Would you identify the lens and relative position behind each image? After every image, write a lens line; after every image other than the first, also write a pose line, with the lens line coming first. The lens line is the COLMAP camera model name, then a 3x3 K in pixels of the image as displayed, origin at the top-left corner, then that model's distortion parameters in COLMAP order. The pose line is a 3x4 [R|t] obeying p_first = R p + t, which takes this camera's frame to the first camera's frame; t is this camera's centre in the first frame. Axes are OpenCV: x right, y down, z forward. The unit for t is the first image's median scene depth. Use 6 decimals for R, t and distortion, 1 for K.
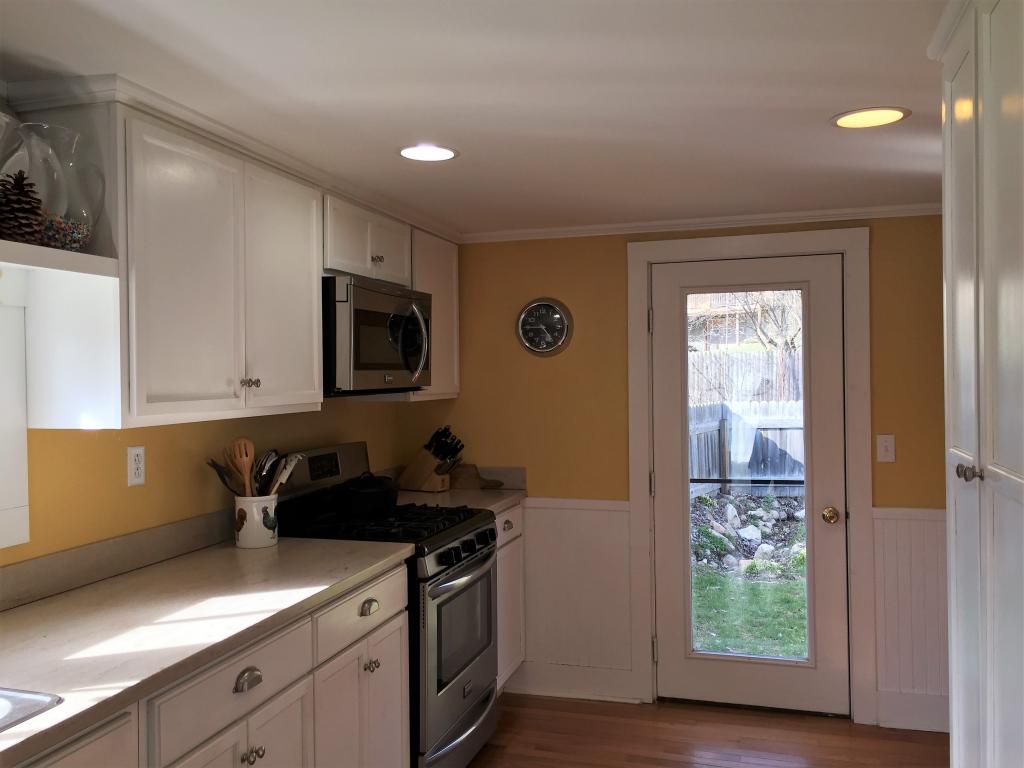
lens RADIAL K [[869.3, 0, 512.0], [0, 869.3, 384.0], [0, 0, 1]] dist [0.052635, 0.002848]
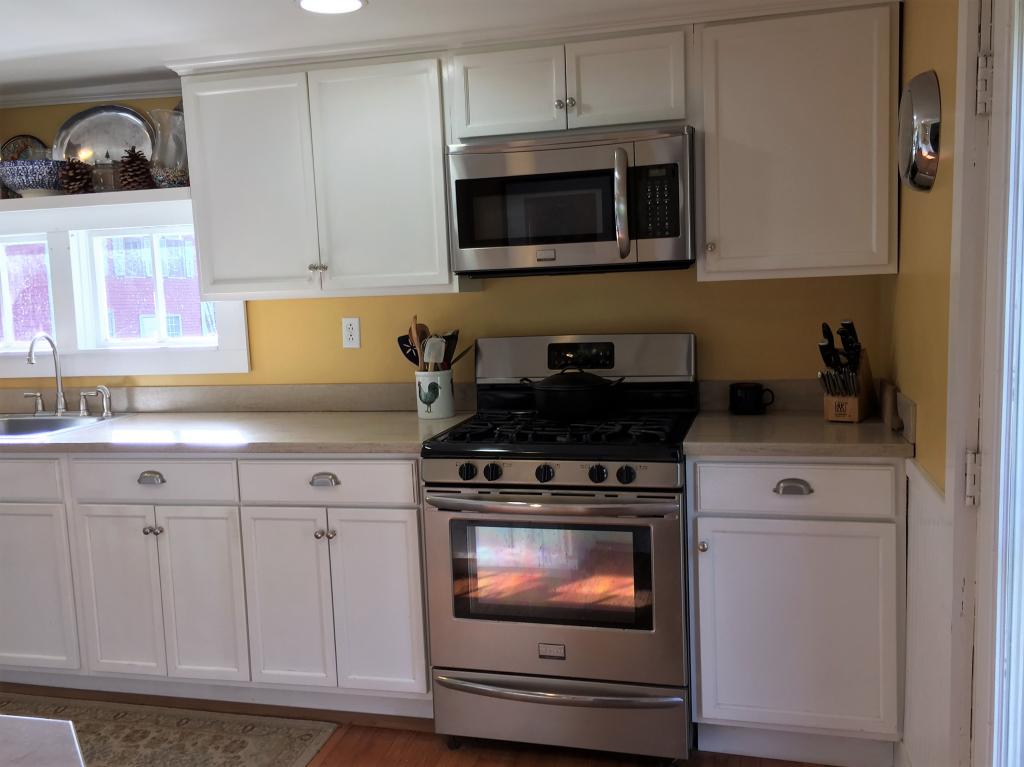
lens RADIAL K [[869.3, 0, 512.0], [0, 869.3, 383.5], [0, 0, 1]] dist [0.052635, 0.002848]
pose [[0.049847, 0.115143, -0.992097, 0.879058], [0.024973, 0.992878, 0.116488, 0.023140], [0.998445, -0.030582, 0.046616, 1.185752]]
